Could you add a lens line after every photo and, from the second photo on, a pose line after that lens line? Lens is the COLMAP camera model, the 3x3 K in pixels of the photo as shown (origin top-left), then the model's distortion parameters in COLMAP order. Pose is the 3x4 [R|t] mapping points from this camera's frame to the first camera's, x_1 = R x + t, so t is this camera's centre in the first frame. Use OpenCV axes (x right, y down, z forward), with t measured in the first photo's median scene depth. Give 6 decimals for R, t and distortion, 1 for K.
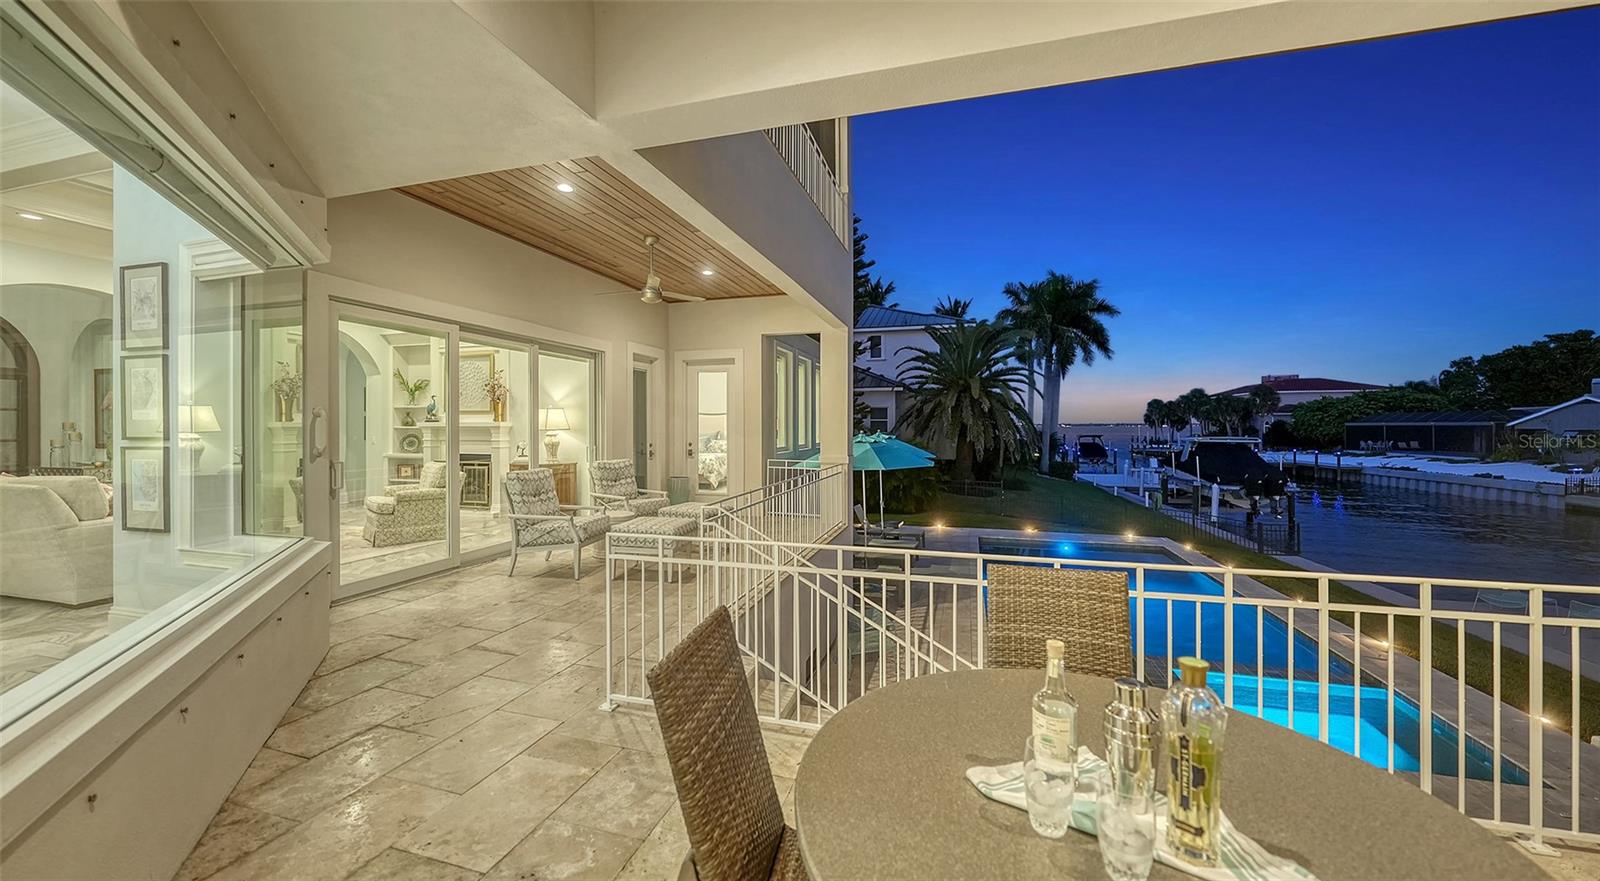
lens RADIAL K [[582.9, 0, 805.2], [0, 582.9, 444.6], [0, 0, 1]] dist [-0.000251, 0.000087]
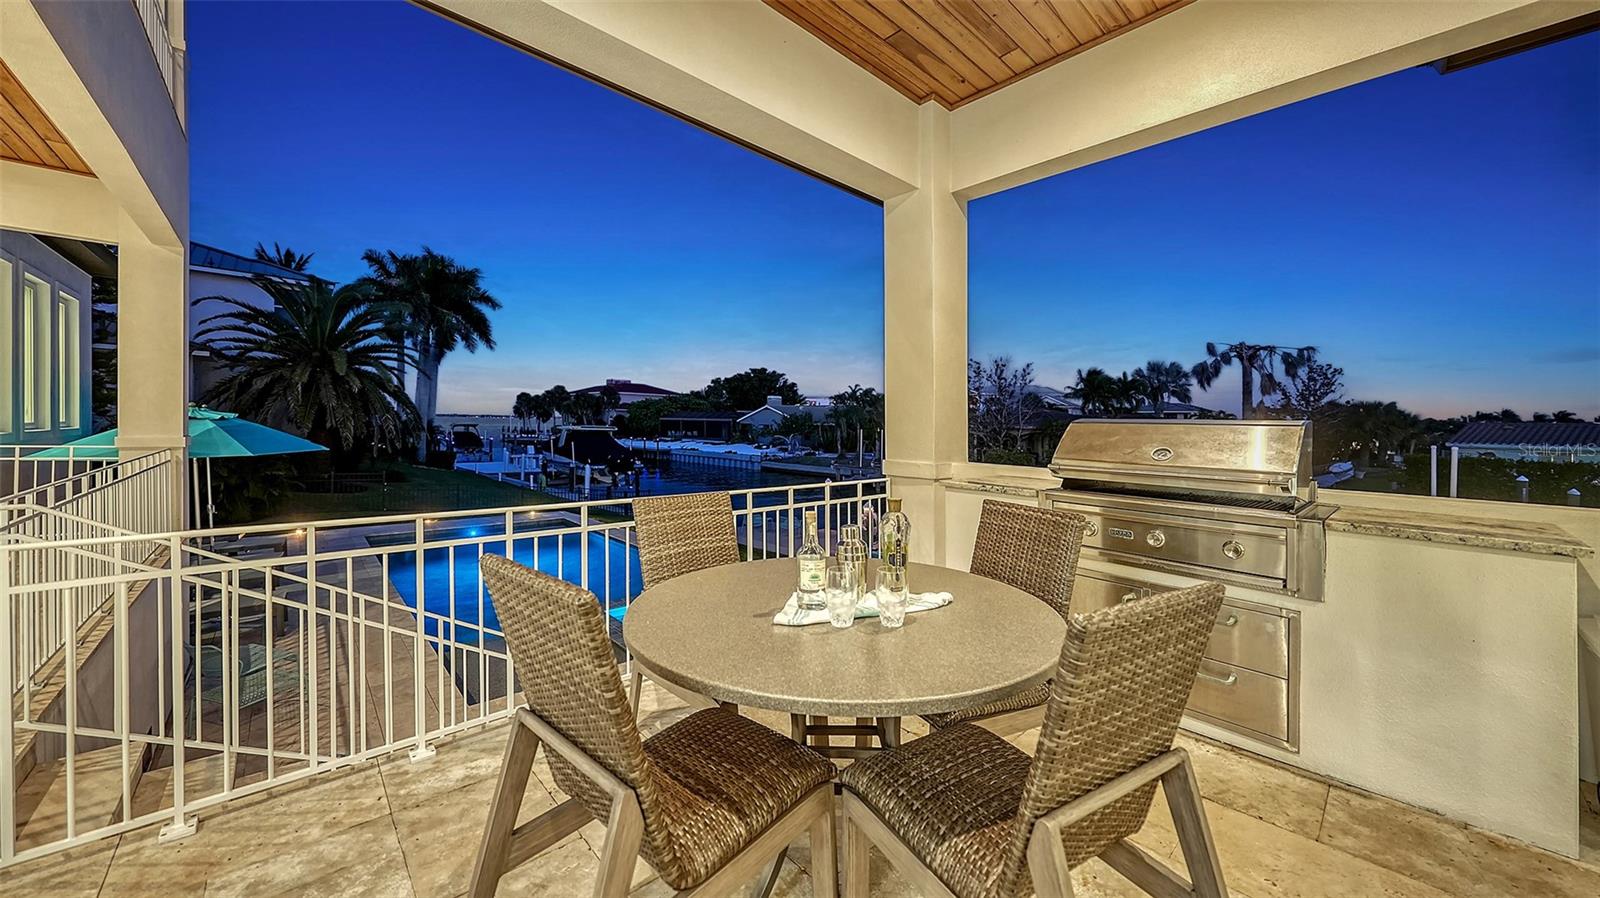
lens RADIAL K [[555.4, 0, 802.1], [0, 555.4, 442.4], [0, 0, 1]] dist [0.001908, 0.000091]
pose [[0.533114, -0.013599, 0.845934, -0.017863], [0.001980, 0.999888, 0.014826, 0.003547], [-0.846041, -0.006229, 0.533081, 0.011367]]
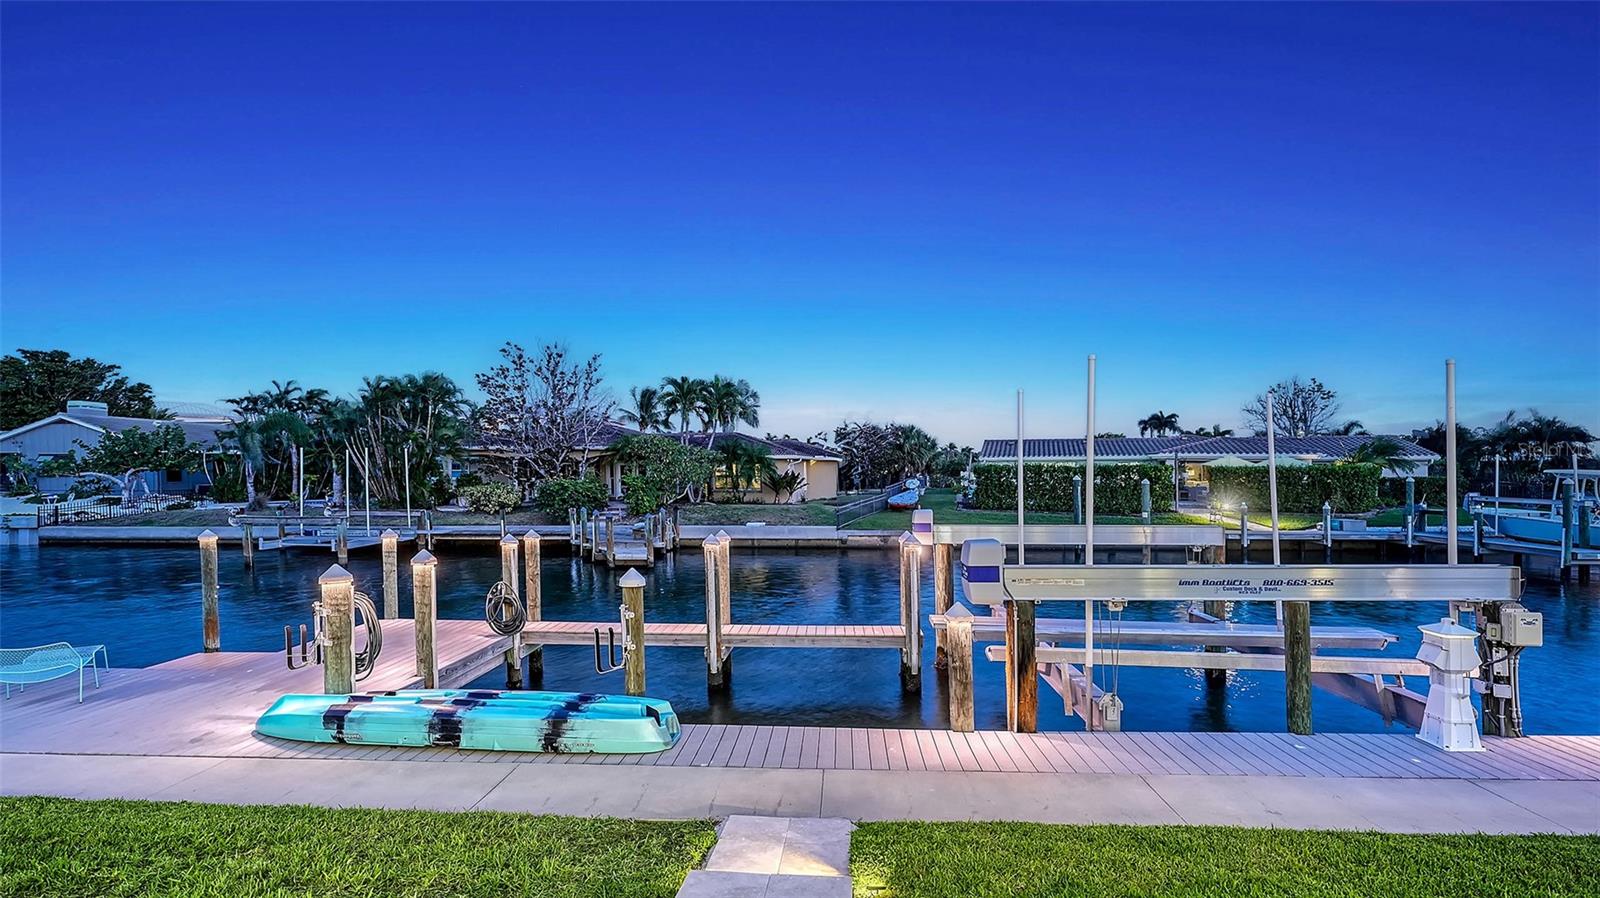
lens RADIAL K [[658.5, 0, 797.0], [0, 658.5, 484.0], [0, 0, 1]] dist [0.001344, 0.000161]
pose [[-0.188376, 0.003808, 0.982090, 0.129490], [0.023056, 0.999734, 0.000546, 0.034559], [-0.981826, 0.022746, -0.188414, 0.084585]]
